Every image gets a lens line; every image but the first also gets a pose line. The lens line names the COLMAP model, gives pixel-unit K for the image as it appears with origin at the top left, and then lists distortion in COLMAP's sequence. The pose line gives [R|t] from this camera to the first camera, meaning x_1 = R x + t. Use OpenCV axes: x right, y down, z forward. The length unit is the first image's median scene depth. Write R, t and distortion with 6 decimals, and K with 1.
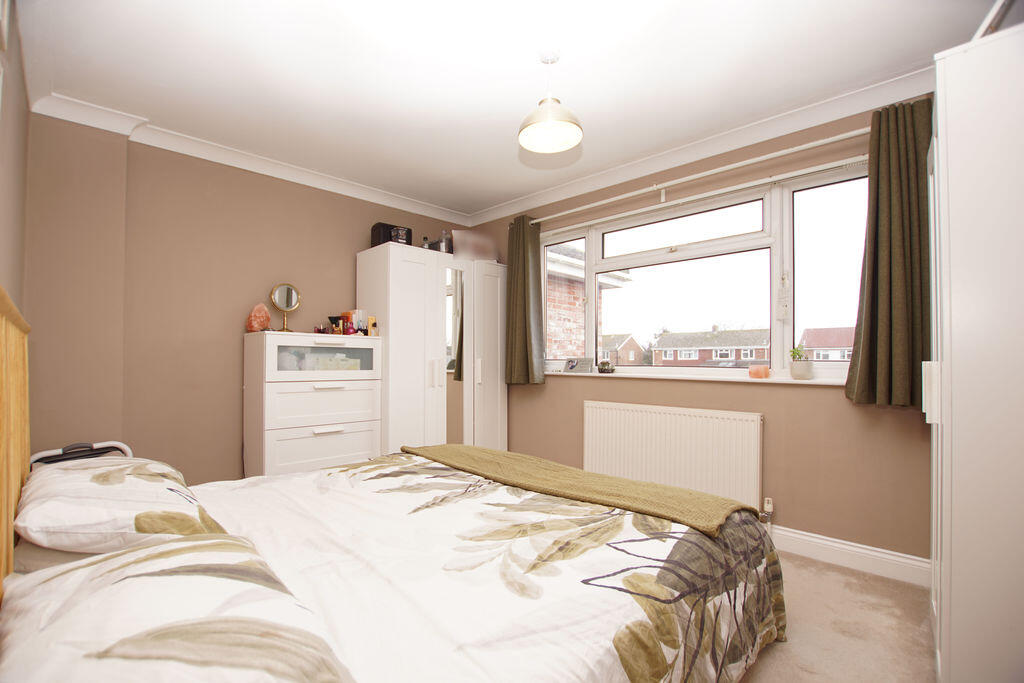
lens RADIAL K [[448.5, 0, 509.0], [0, 448.5, 357.0], [0, 0, 1]] dist [-0.023926, 0.000492]
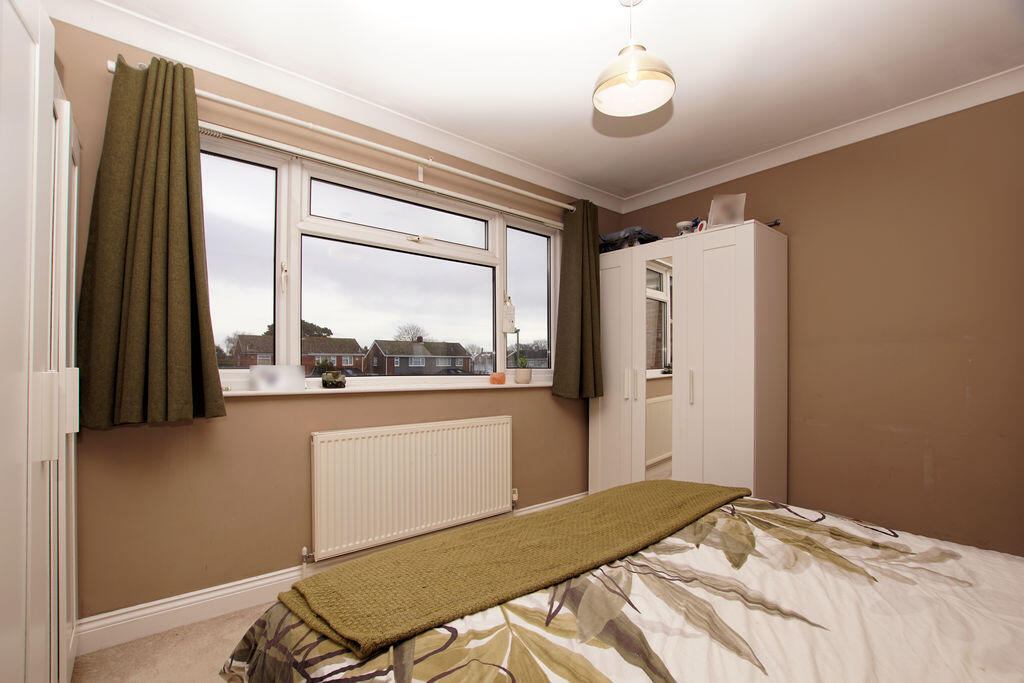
lens RADIAL K [[448.5, 0, 509.0], [0, 448.5, 357.0], [0, 0, 1]] dist [-0.023926, 0.000492]
pose [[0.114291, 0.018552, 0.993274, -0.635778], [-0.007701, 0.999812, -0.017788, -0.001265], [-0.993417, -0.005616, 0.114413, 0.993965]]
